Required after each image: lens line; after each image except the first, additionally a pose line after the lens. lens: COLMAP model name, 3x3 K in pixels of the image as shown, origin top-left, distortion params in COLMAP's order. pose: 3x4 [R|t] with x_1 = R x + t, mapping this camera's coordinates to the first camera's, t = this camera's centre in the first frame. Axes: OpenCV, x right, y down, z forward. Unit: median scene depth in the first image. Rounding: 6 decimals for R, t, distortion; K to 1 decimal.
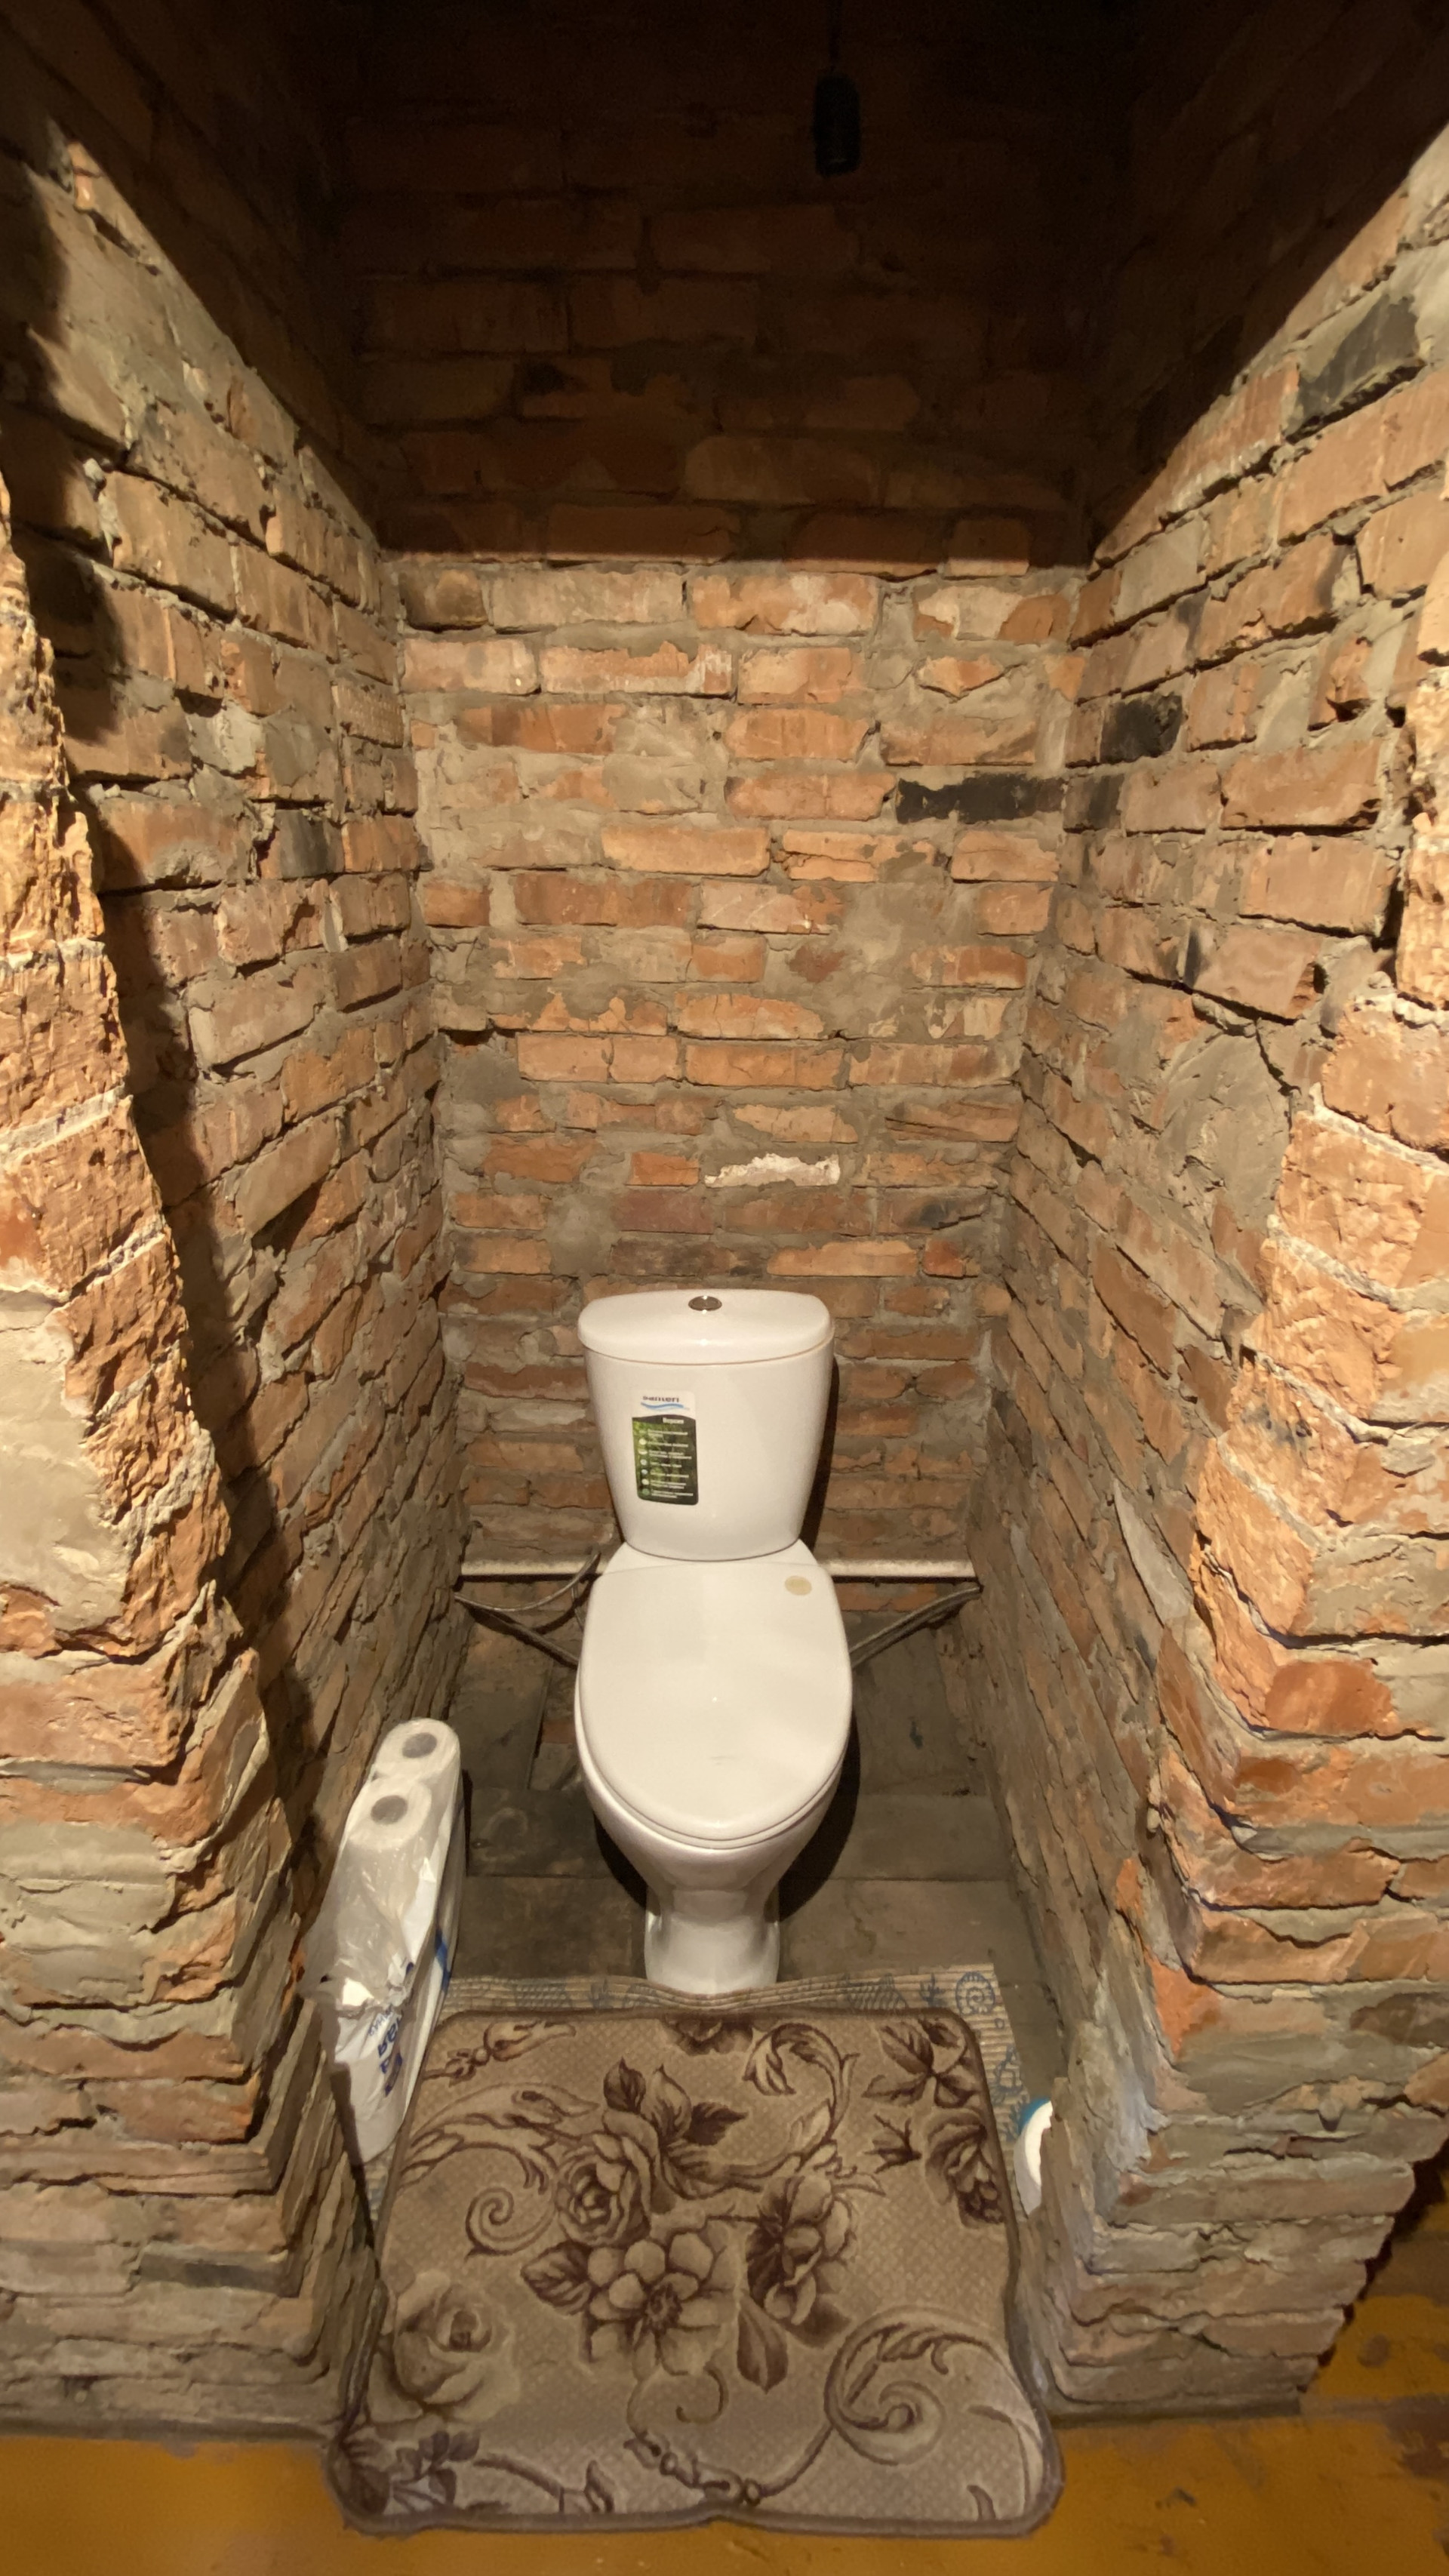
lens RADIAL K [[1048.6, 0, 721.5], [0, 1048.6, 1276.4], [0, 0, 1]] dist [-0.007983, -0.009836]
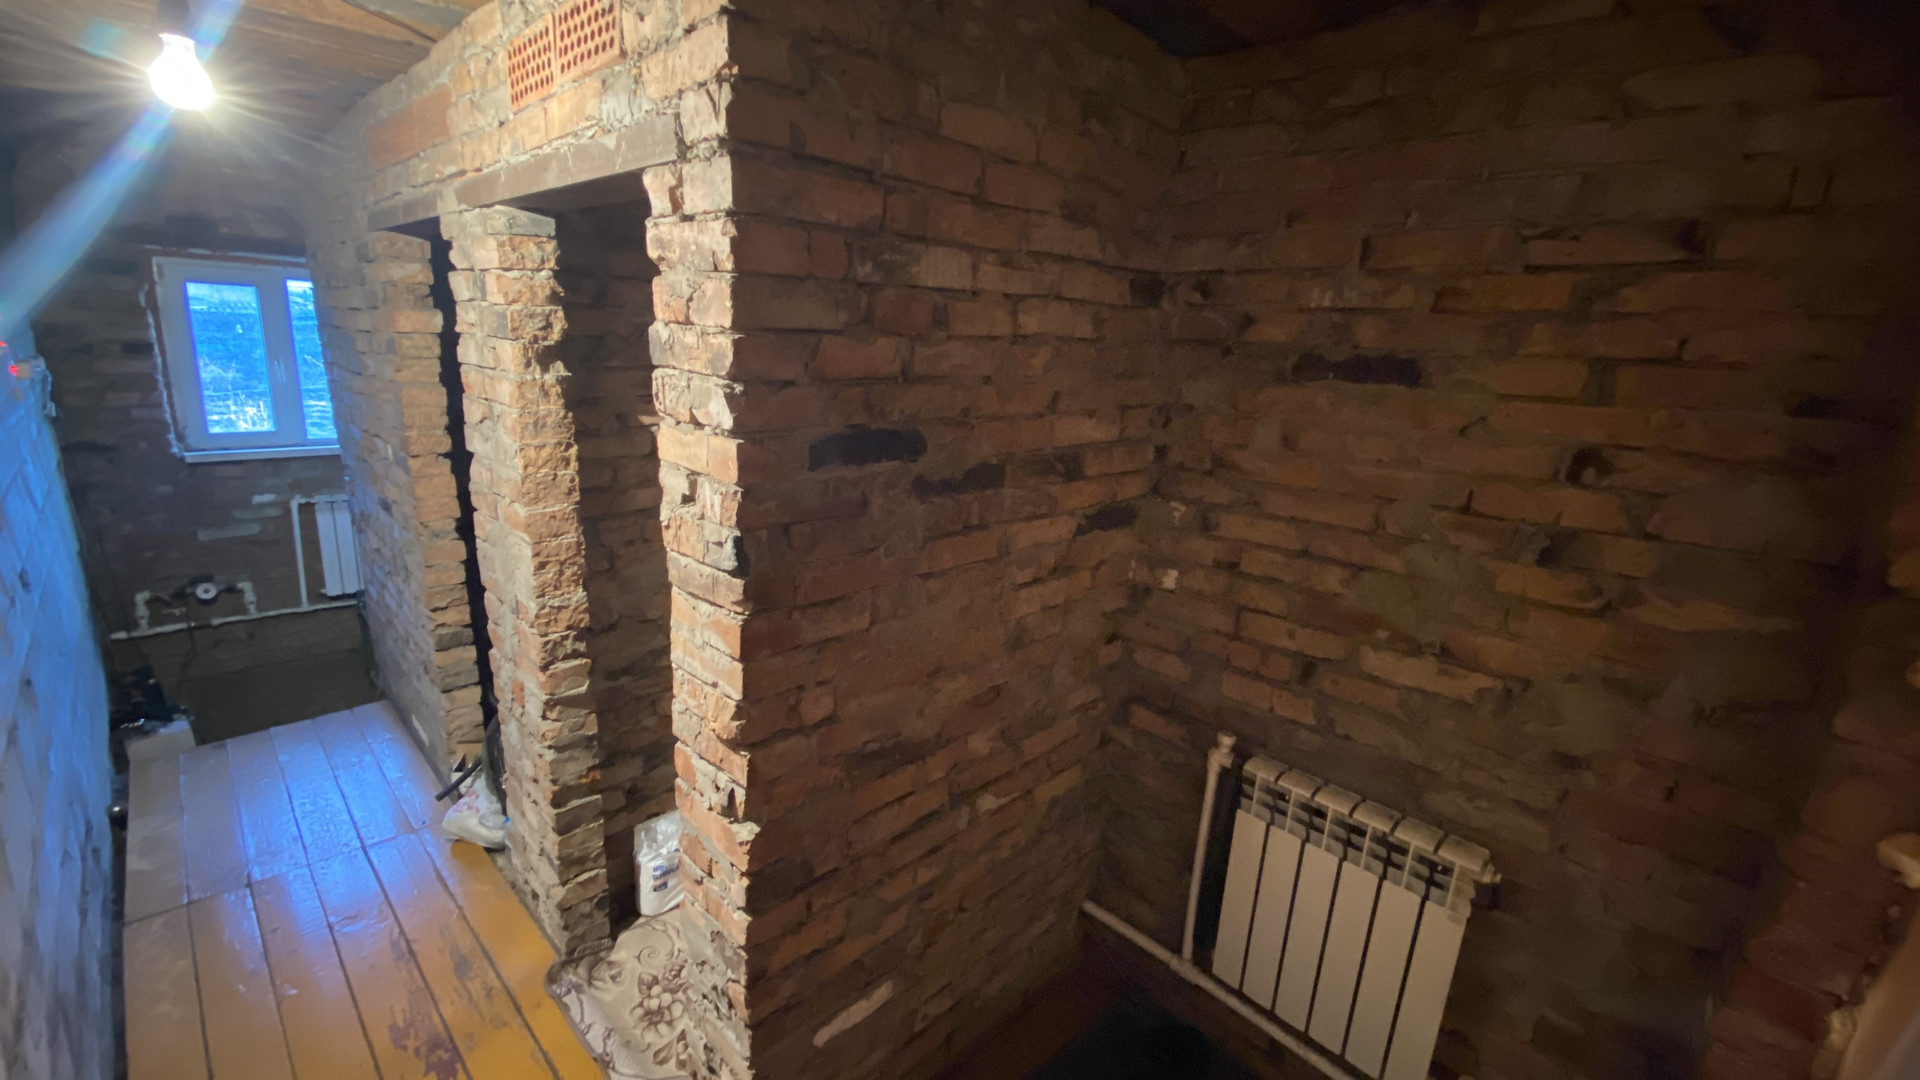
lens RADIAL K [[781.6, 0, 962.5], [0, 781.6, 536.8], [0, 0, 1]] dist [-0.007983, -0.009836]
pose [[0.709376, 0.198158, -0.676401, 1.501253], [-0.311563, 0.948975, -0.048741, -0.213973], [0.632229, 0.245317, 0.734919, -0.172024]]
